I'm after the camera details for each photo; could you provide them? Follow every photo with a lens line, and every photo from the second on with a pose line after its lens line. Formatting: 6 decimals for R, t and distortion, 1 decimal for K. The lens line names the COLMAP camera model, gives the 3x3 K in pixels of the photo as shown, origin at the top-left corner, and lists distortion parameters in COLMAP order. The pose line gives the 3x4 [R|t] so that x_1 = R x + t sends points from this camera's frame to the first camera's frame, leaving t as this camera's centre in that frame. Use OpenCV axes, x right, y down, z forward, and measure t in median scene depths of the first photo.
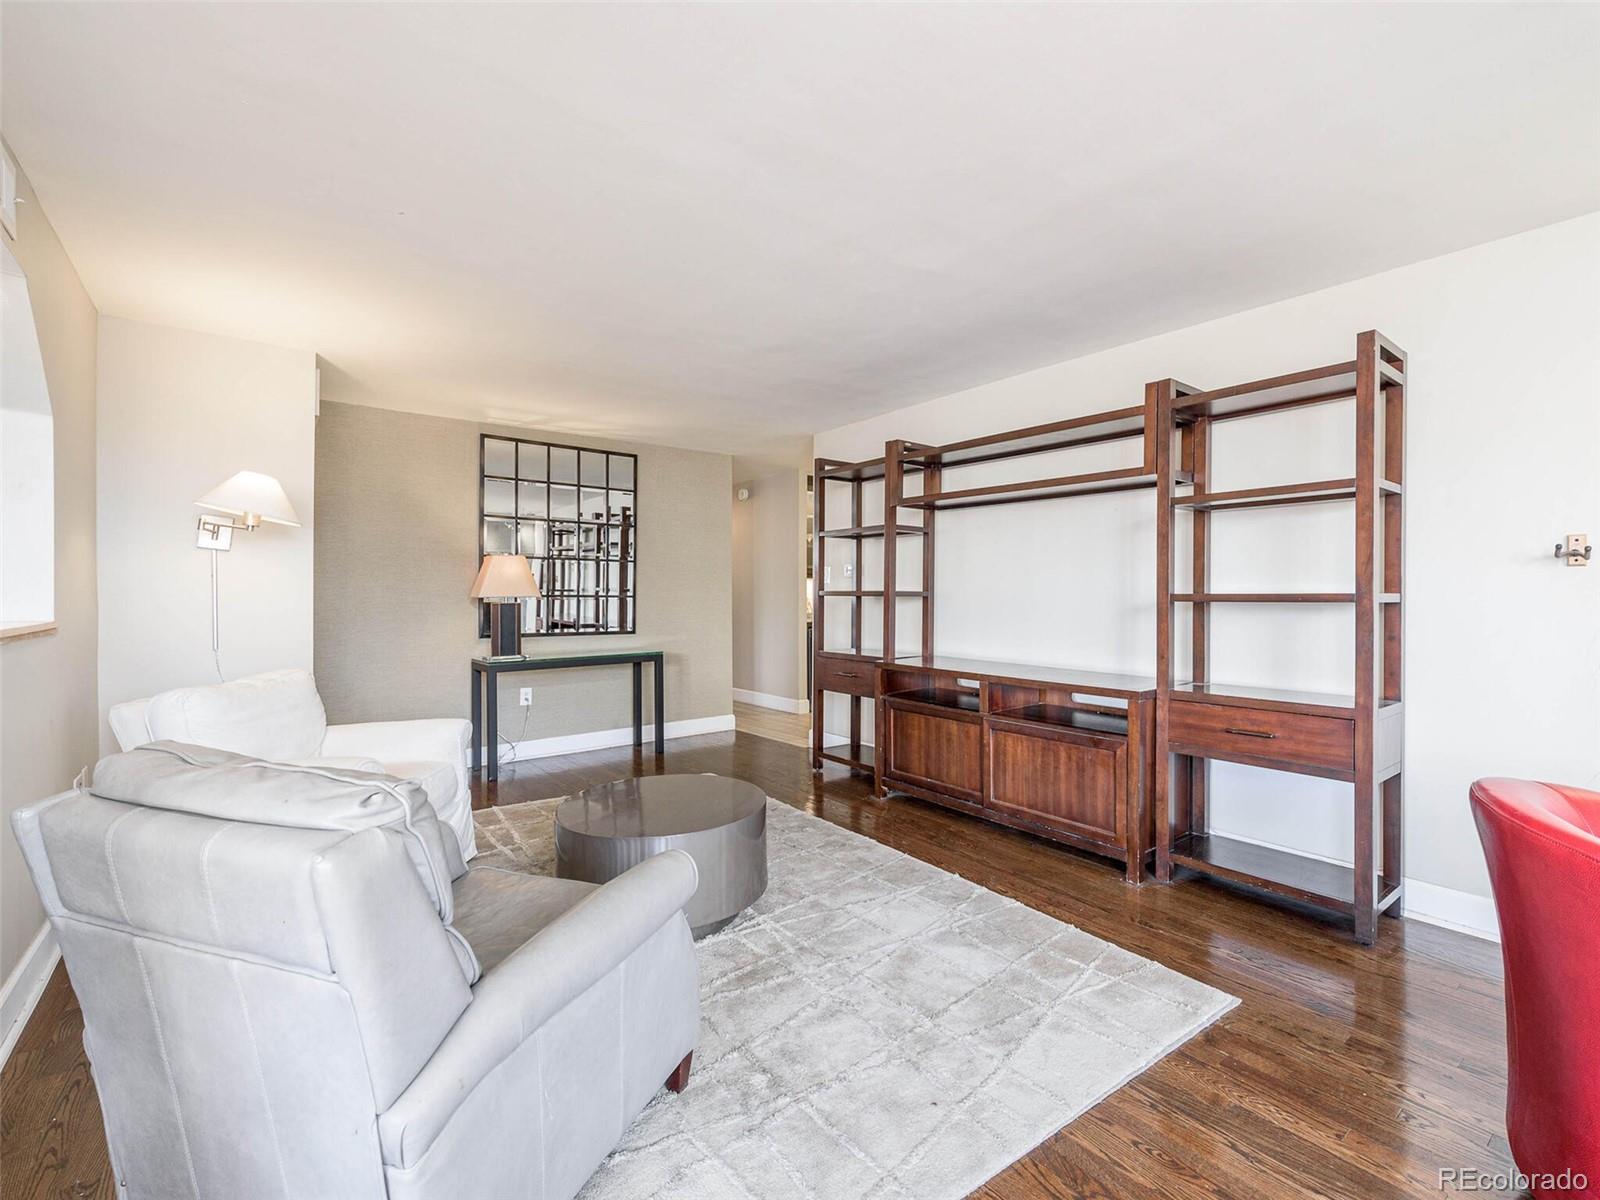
lens RADIAL K [[706.4, 0, 804.0], [0, 706.4, 600.5], [0, 0, 1]] dist [0.018756, -0.006809]
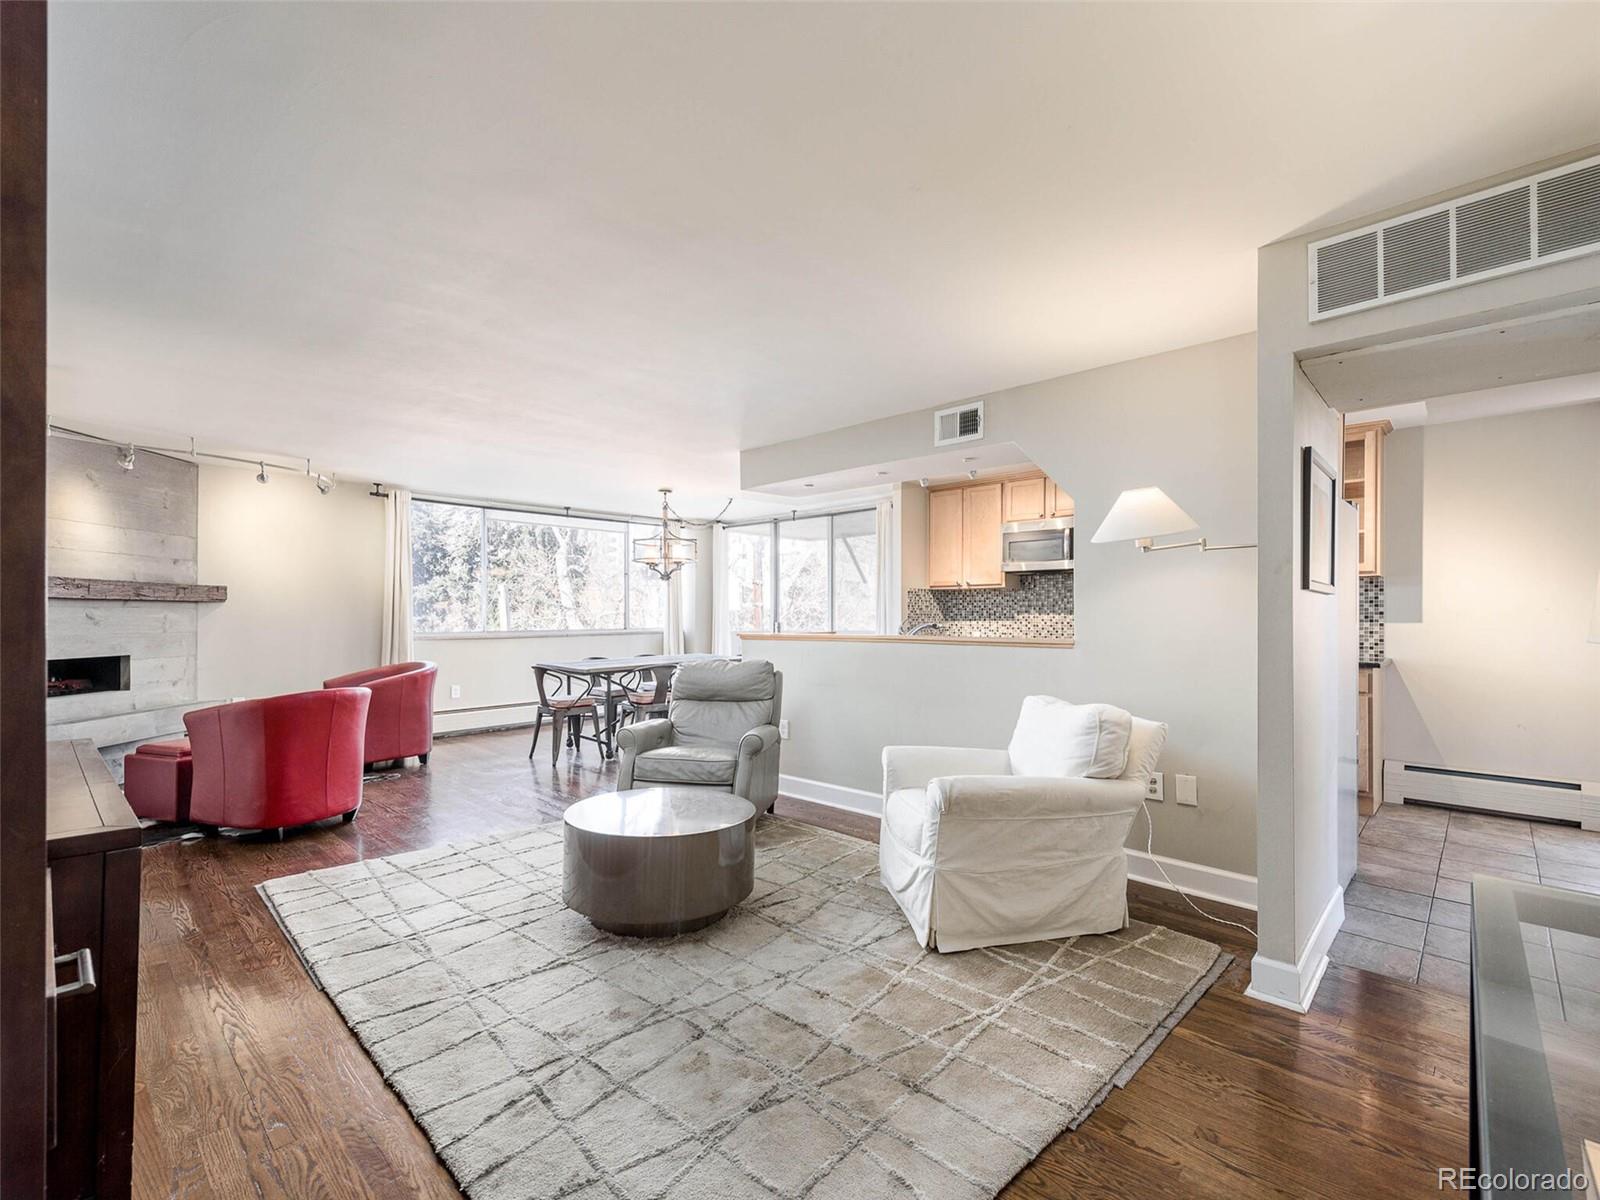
lens RADIAL K [[706.4, 0, 790.8], [0, 706.4, 620.9], [0, 0, 1]] dist [0.018756, -0.006809]
pose [[-0.987617, -0.000751, -0.156880, -0.138165], [-0.002940, 0.999901, 0.013726, -0.014543], [0.156854, 0.014017, -0.987522, 1.326853]]
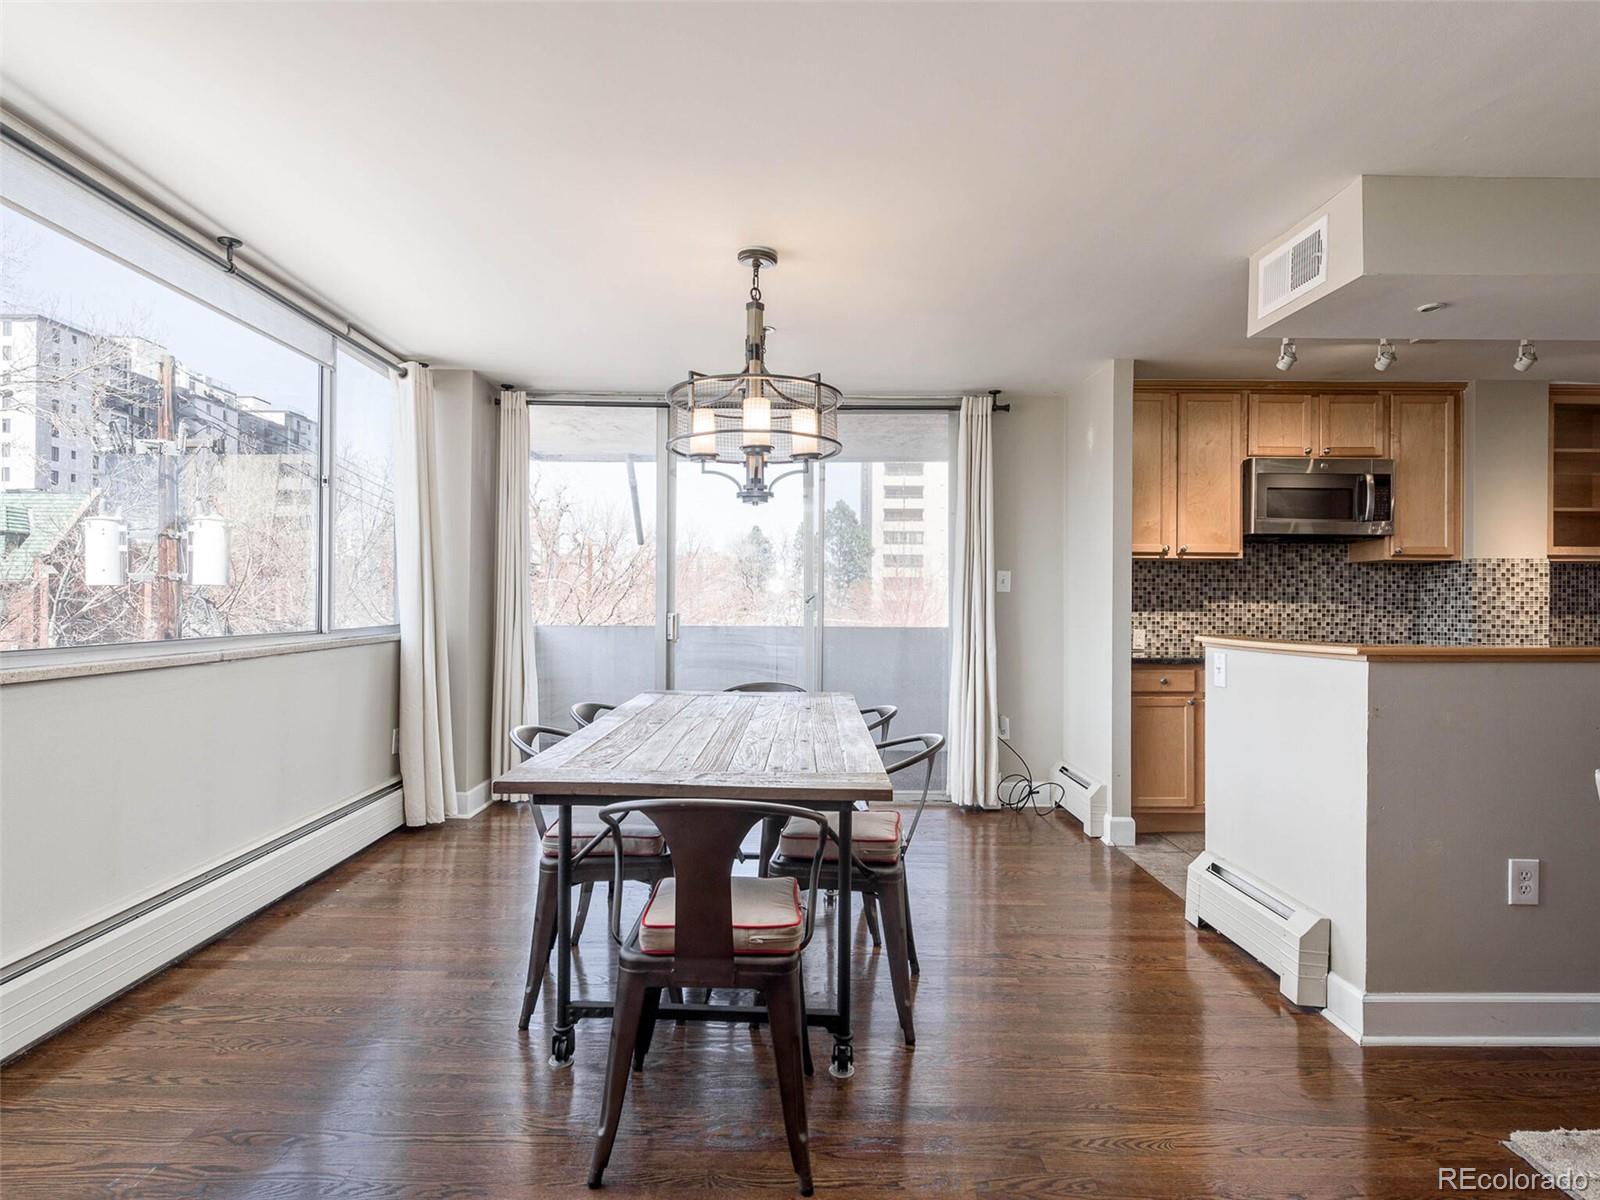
lens RADIAL K [[846.2, 0, 791.7], [0, 846.2, 603.6], [0, 0, 1]] dist [0.007201, -0.000891]
pose [[-0.599407, -0.005139, -0.800428, 0.446174], [-0.014225, 0.999890, 0.004234, -0.003054], [0.800318, 0.013924, -0.599414, 0.120790]]
